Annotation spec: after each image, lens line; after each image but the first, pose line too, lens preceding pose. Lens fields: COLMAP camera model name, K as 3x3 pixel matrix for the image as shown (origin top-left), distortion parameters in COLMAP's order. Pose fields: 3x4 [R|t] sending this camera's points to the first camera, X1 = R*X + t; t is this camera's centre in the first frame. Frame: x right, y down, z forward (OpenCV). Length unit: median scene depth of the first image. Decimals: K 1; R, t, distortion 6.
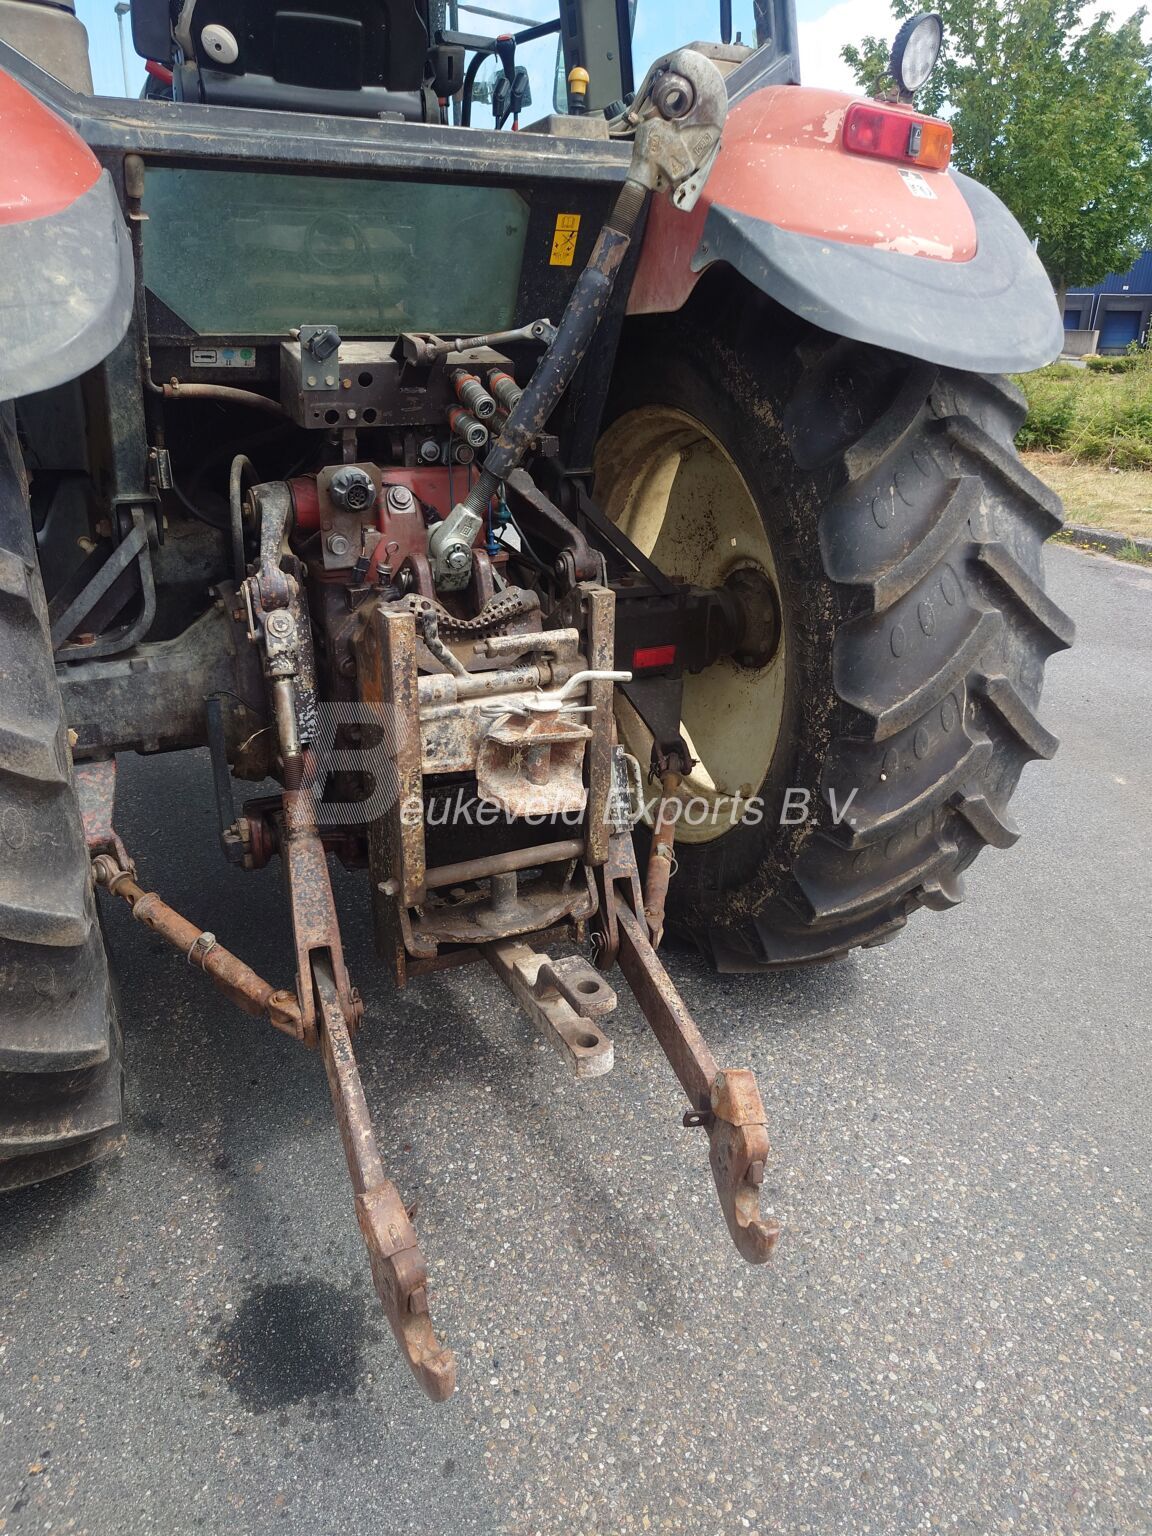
lens RADIAL K [[1065.8, 0, 548.5], [0, 1065.8, 733.5], [0, 0, 1]] dist [-0.007821, 0.013157]
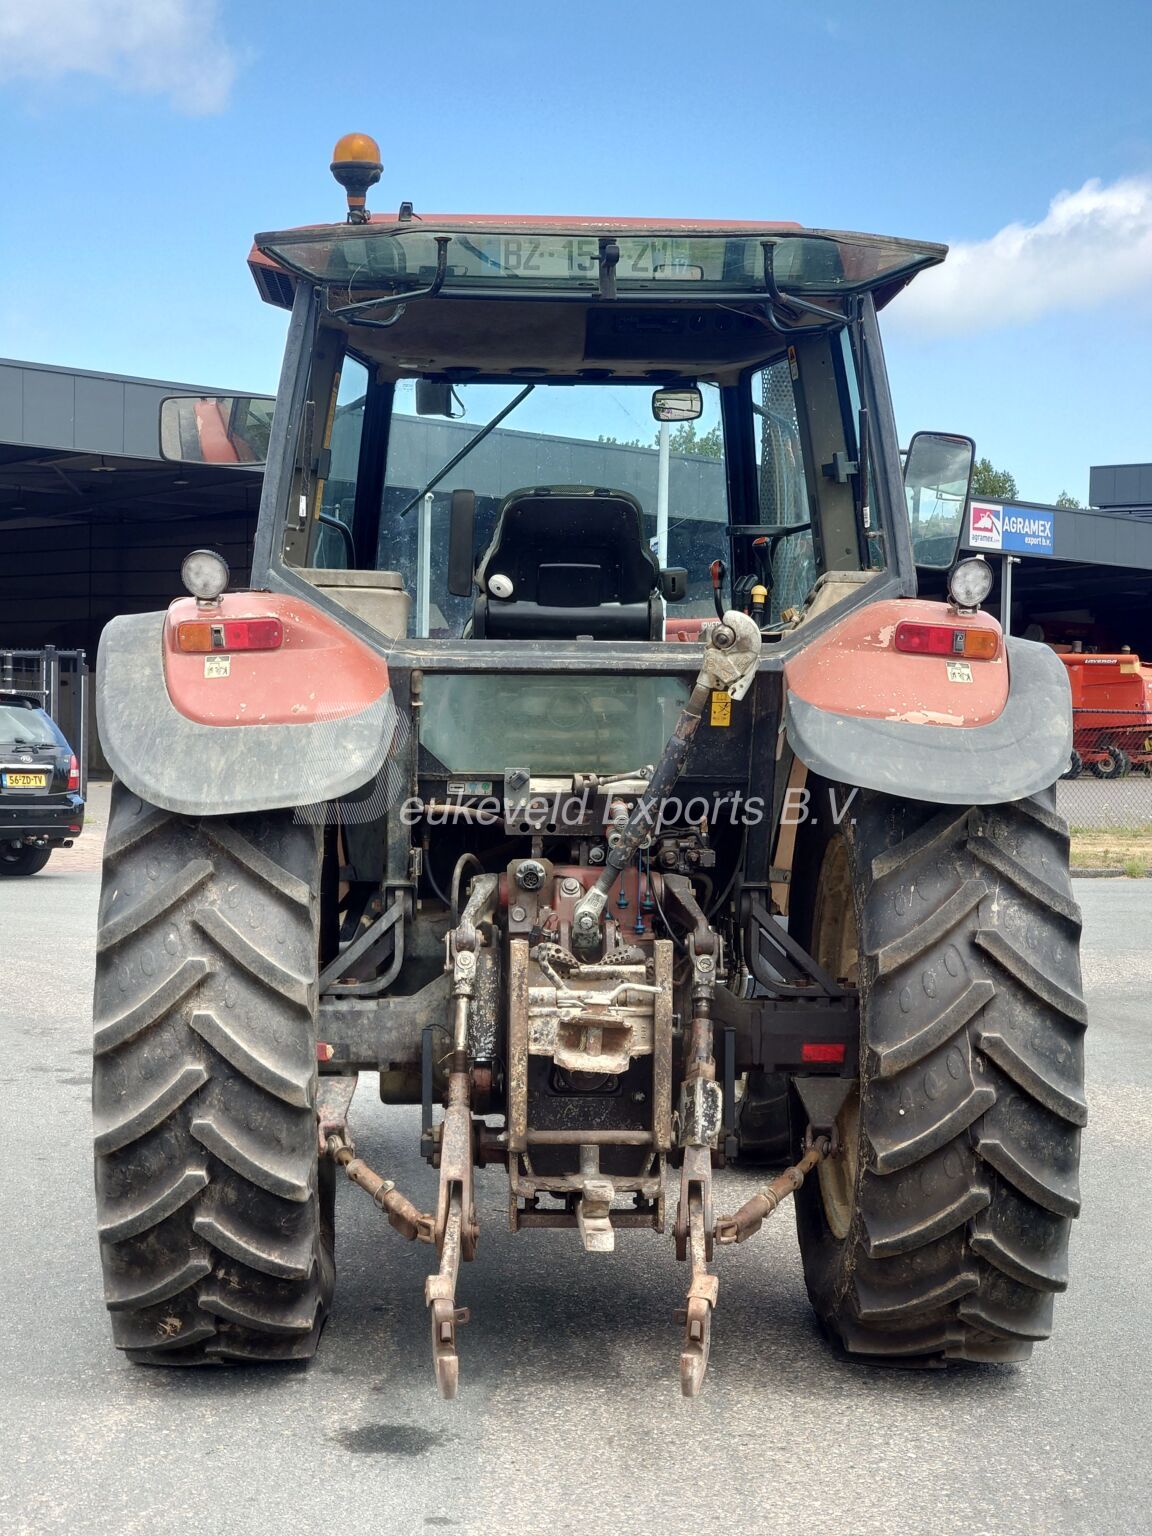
lens RADIAL K [[3693.4, 0, 576.1], [0, 3693.4, 768.2], [0, 0, 1]] dist [-0.118959, 0.000000]
pose [[0.908979, 0.007980, -0.416766, 1.851553], [-0.153506, 0.935961, -0.316879, 1.144015], [0.387548, 0.352013, 0.851994, -3.105227]]
